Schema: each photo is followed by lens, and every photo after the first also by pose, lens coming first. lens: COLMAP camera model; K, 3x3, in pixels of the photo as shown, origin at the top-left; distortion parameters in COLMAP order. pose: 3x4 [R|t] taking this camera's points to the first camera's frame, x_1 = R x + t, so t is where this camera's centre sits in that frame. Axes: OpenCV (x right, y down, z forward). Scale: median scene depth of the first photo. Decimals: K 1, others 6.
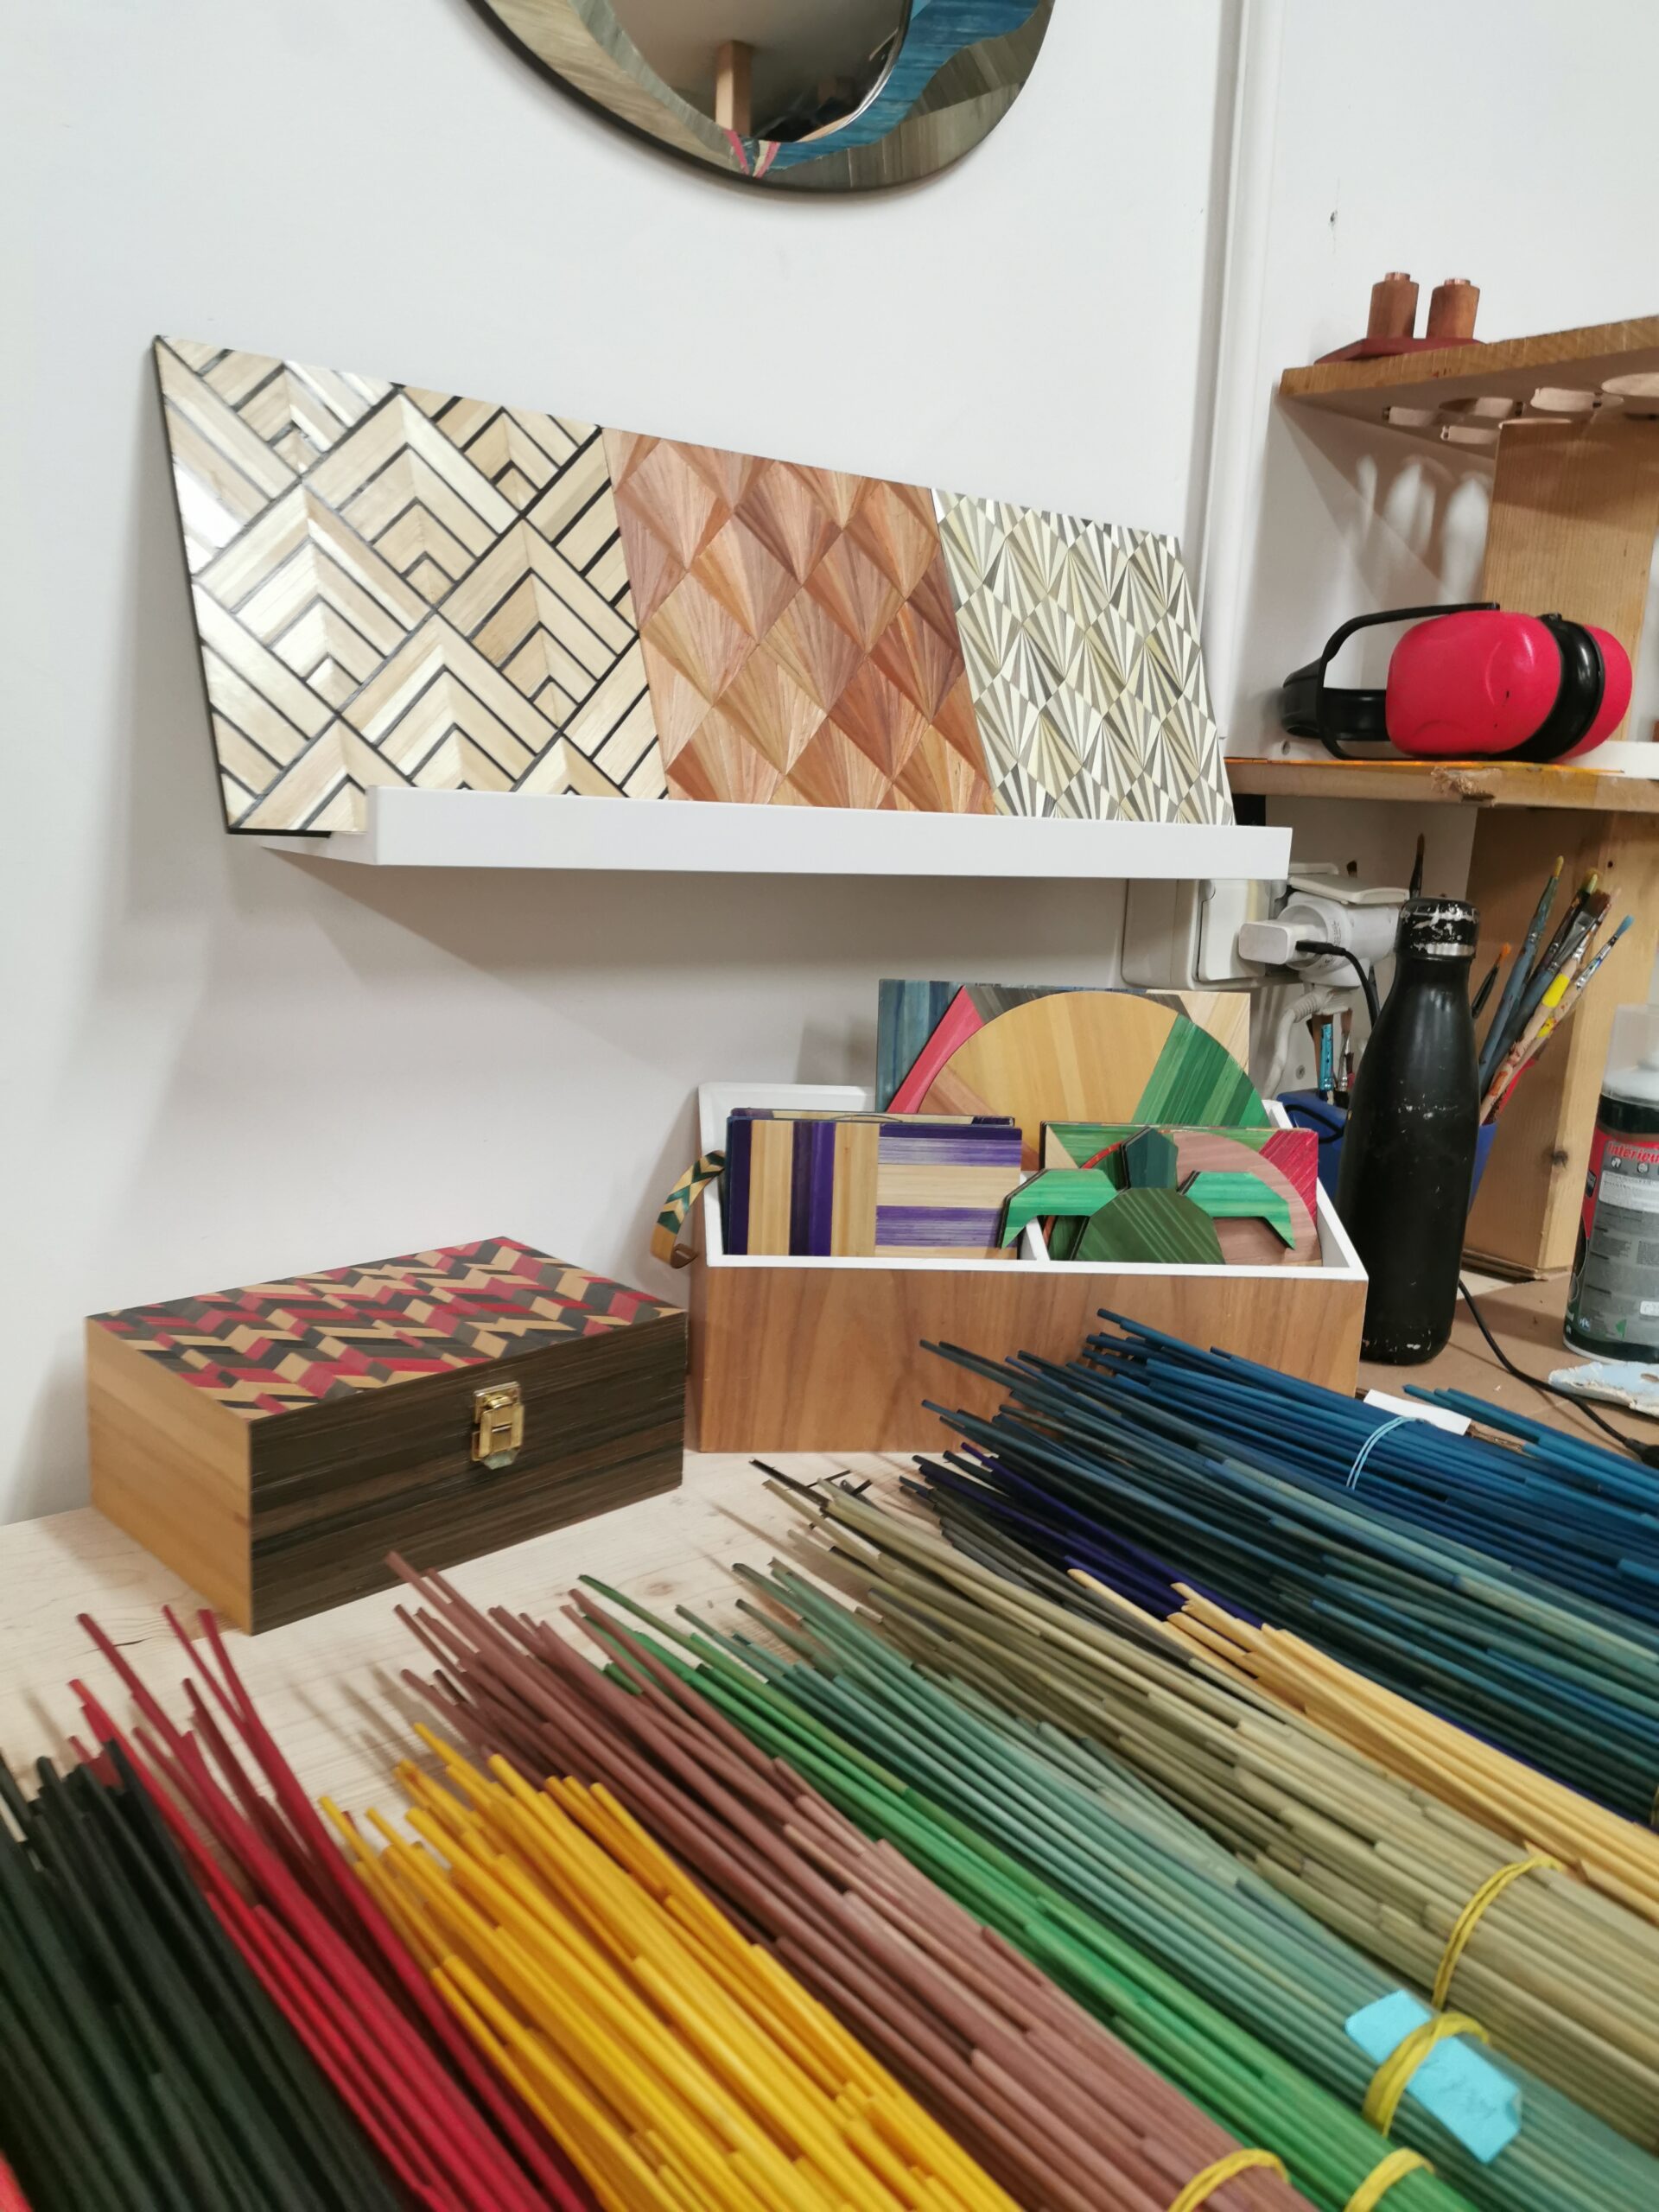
lens RADIAL K [[1710.7, 0, 810.8], [0, 1710.7, 1120.0], [0, 0, 1]] dist [0.045259, -0.040884]
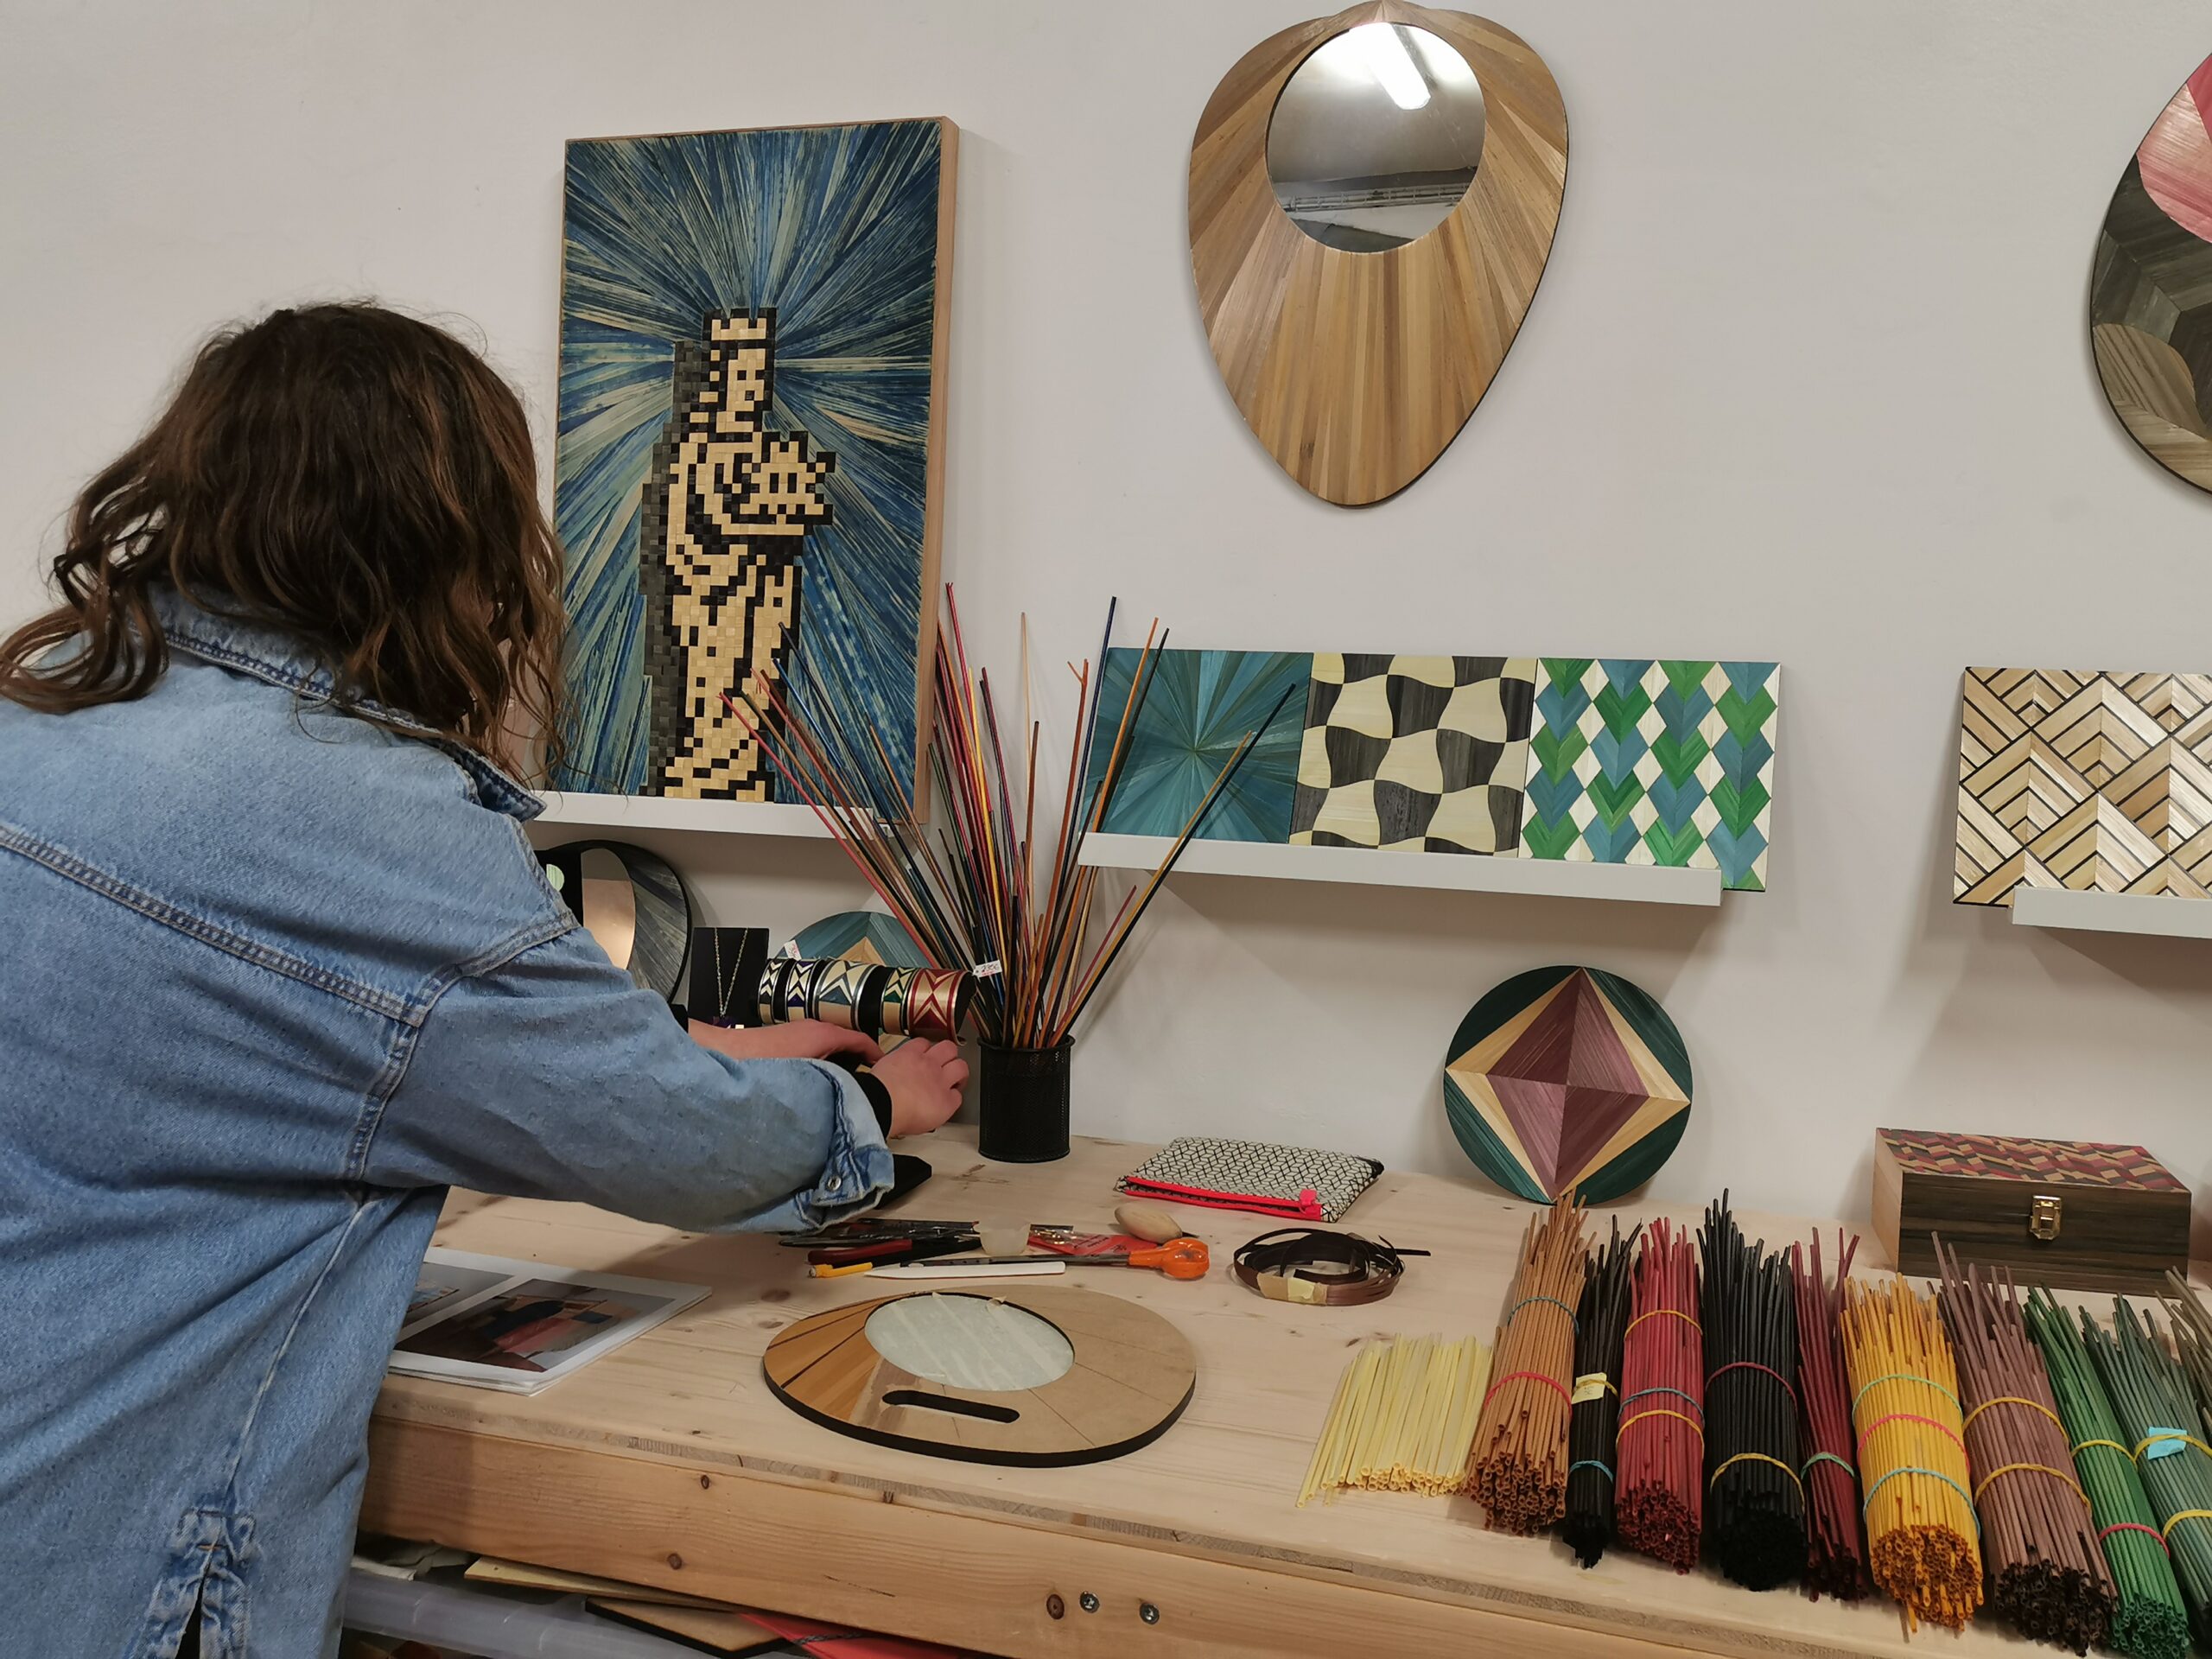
lens RADIAL K [[2032.3, 0, 1102.1], [0, 2032.3, 829.6], [0, 0, 1]] dist [0.059944, 0.000000]
pose [[0.536006, 0.047581, -0.842872, 0.944018], [-0.165474, 0.984965, -0.049627, 0.032550], [0.827838, 0.166074, 0.535821, -0.948020]]
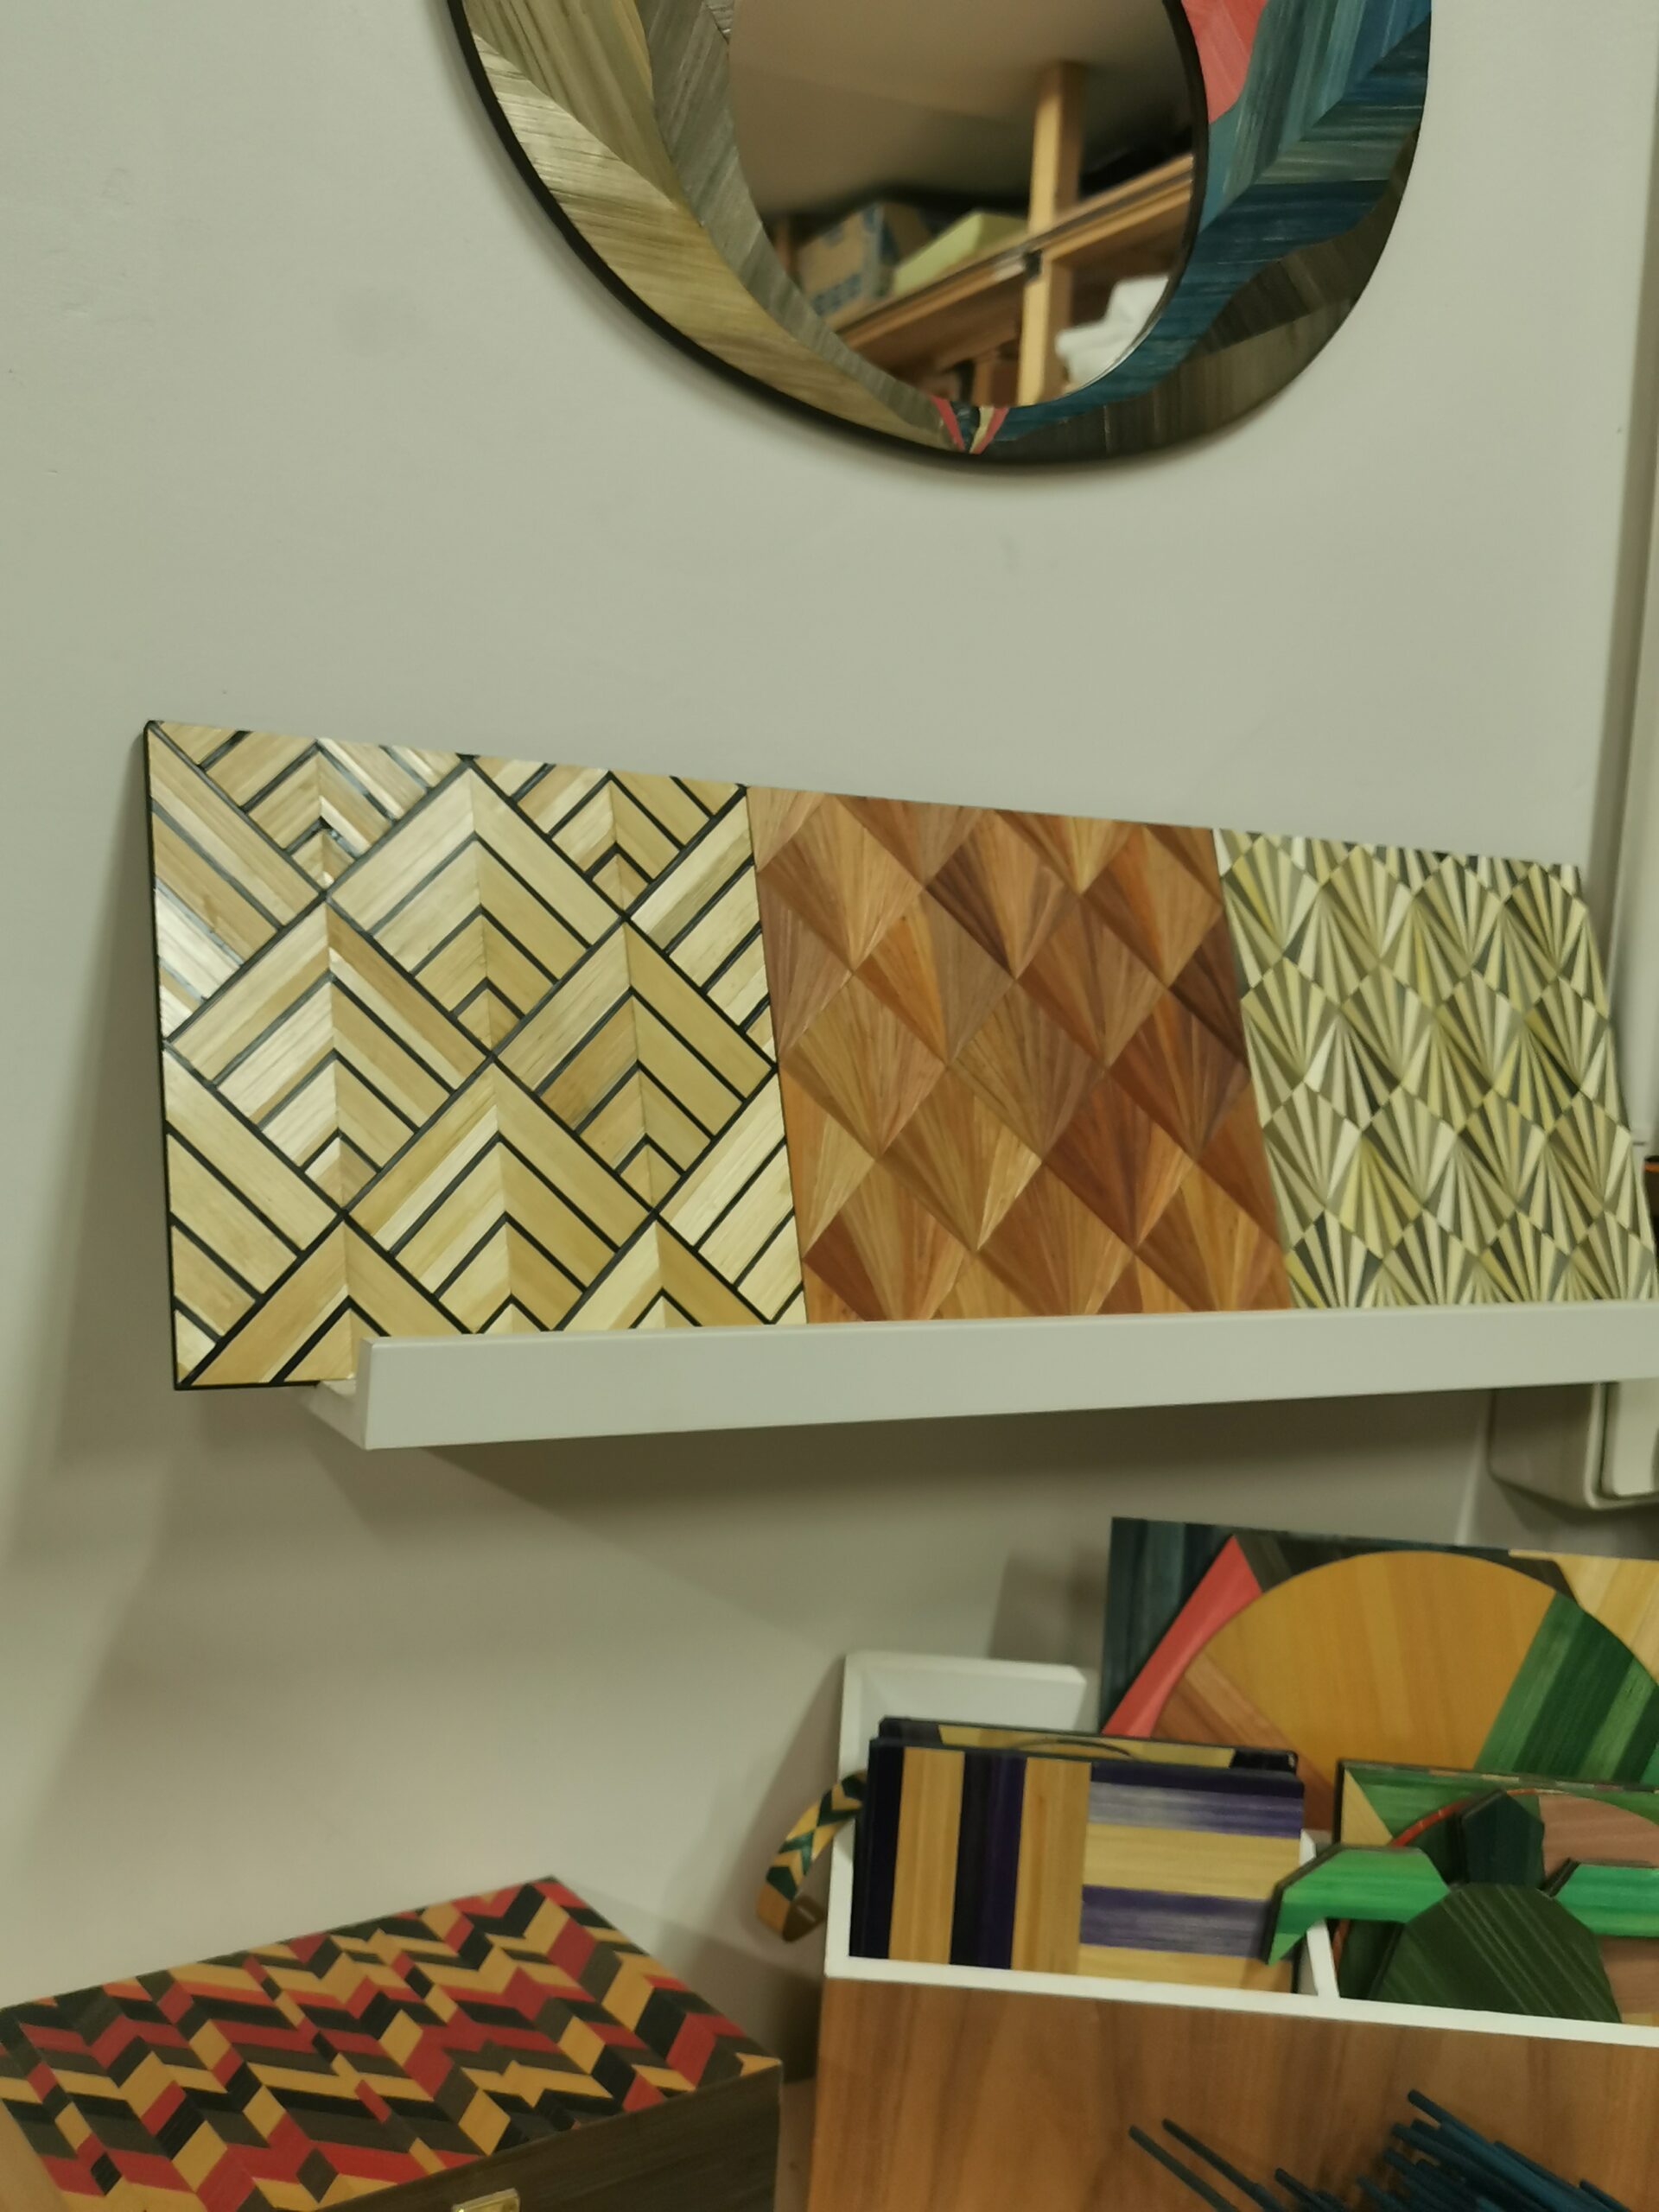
lens RADIAL K [[2274.1, 0, 811.5], [0, 2274.1, 1113.3], [0, 0, 1]] dist [0.030244, 0.000000]
pose [[0.988614, 0.038122, -0.145565, 0.051577], [-0.053286, 0.993383, -0.101735, -0.154936], [0.140724, 0.108333, 0.984104, 0.052729]]
